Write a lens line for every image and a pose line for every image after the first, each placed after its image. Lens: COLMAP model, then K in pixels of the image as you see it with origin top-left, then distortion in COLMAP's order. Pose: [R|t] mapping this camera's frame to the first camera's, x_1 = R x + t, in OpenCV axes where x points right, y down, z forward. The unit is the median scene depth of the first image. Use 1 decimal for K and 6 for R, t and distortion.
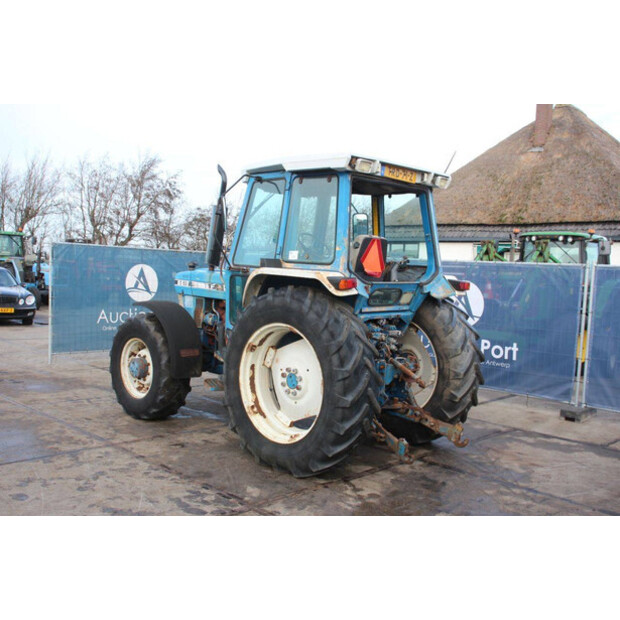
lens RADIAL K [[651.2, 0, 341.4], [0, 651.2, 325.8], [0, 0, 1]] dist [-0.014109, 0.000000]
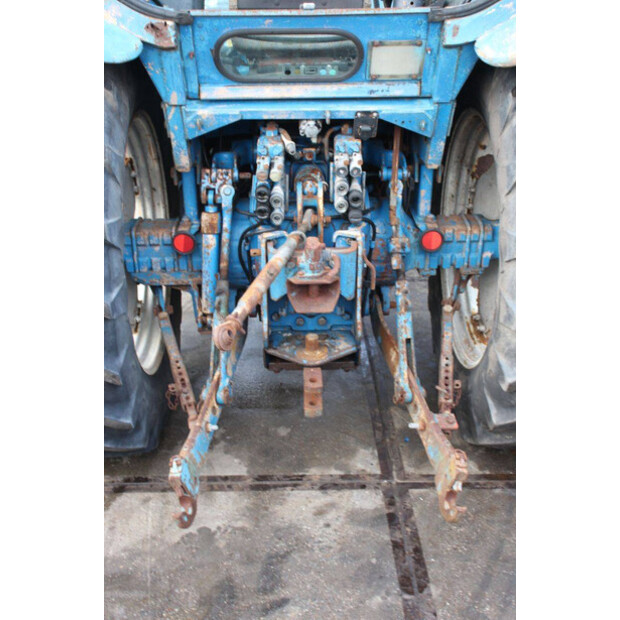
lens RADIAL K [[760.1, 0, 310.3], [0, 760.1, 315.5], [0, 0, 1]] dist [0.018706, 0.000000]
pose [[0.686093, 0.273495, -0.674149, 0.367947], [-0.041820, 0.939942, 0.338763, -0.049978], [0.726311, -0.204230, 0.656325, 0.682387]]
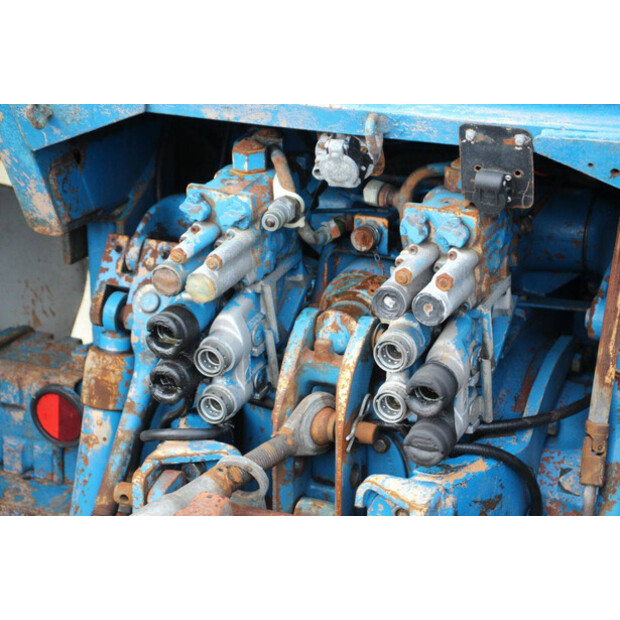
lens RADIAL K [[1457.6, 0, 308.5], [0, 1457.6, 310.5], [0, 0, 1]] dist [0.417018, 0.000000]
pose [[0.322813, 0.277477, -0.904875, 0.308652], [-0.093669, 0.960732, 0.261190, -0.048372], [0.941816, 0.000444, 0.336127, 0.879306]]
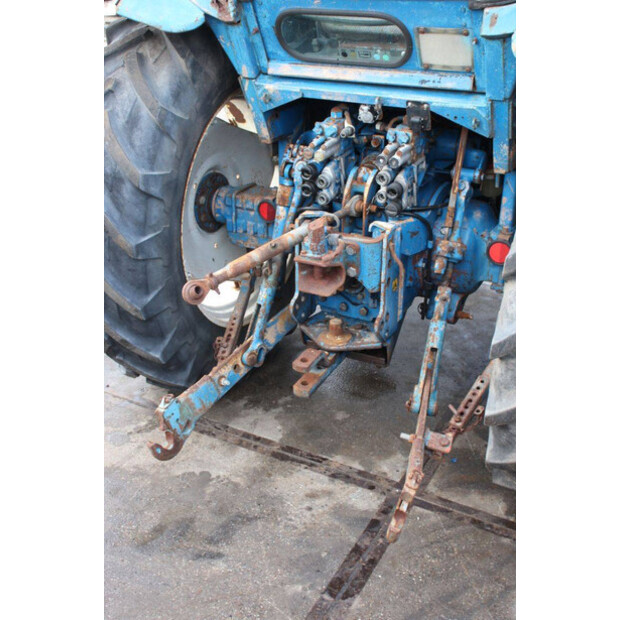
lens RADIAL K [[760.1, 0, 309.5], [0, 760.1, 315.6], [0, 0, 1]] dist [0.018706, 0.000000]
pose [[0.244095, 0.386358, -0.889463, 0.459104], [-0.094935, 0.922322, 0.374578, -0.055652], [0.965093, -0.006992, 0.261814, 0.836759]]
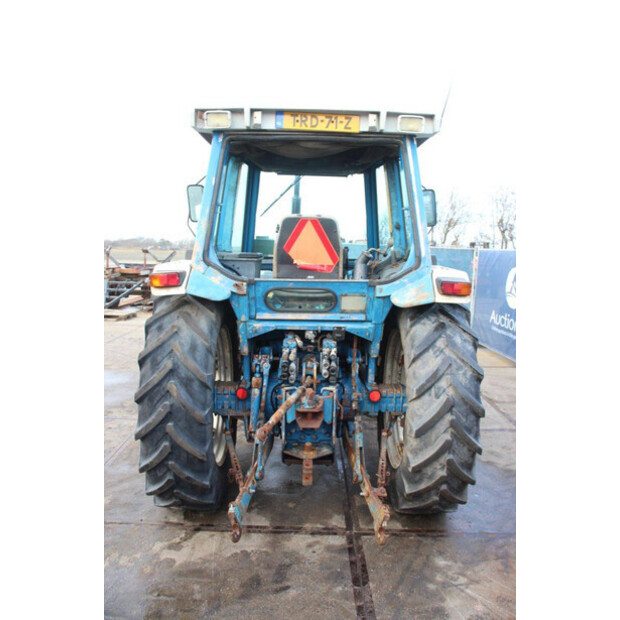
lens RADIAL K [[508.1, 0, 311.4], [0, 508.1, 322.0], [0, 0, 1]] dist [-0.133224, 0.092526]
pose [[0.672456, 0.083919, -0.735364, 0.460626], [-0.067352, 0.996367, 0.052114, -0.047441], [0.737066, 0.014484, 0.675666, 0.607641]]
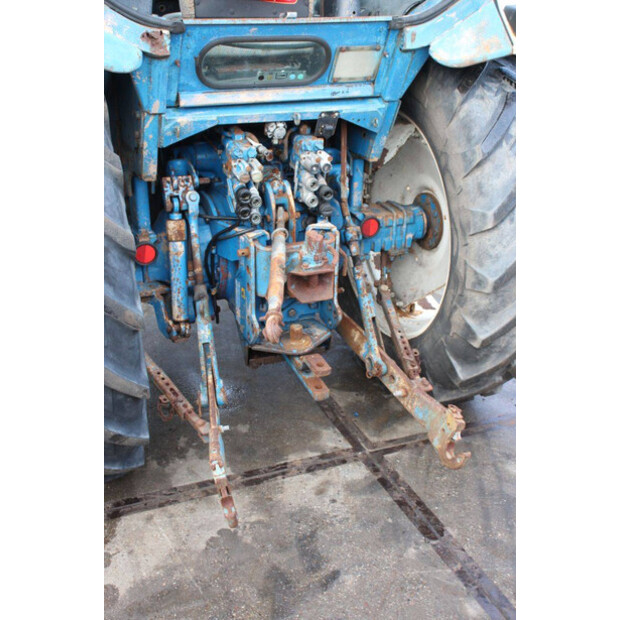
lens RADIAL K [[760.1, 0, 310.8], [0, 760.1, 313.5], [0, 0, 1]] dist [0.018706, 0.000000]
pose [[0.905448, 0.153958, -0.395551, 0.267490], [-0.023912, 0.948921, 0.314606, -0.043549], [0.423783, -0.275401, 0.862880, 0.577261]]
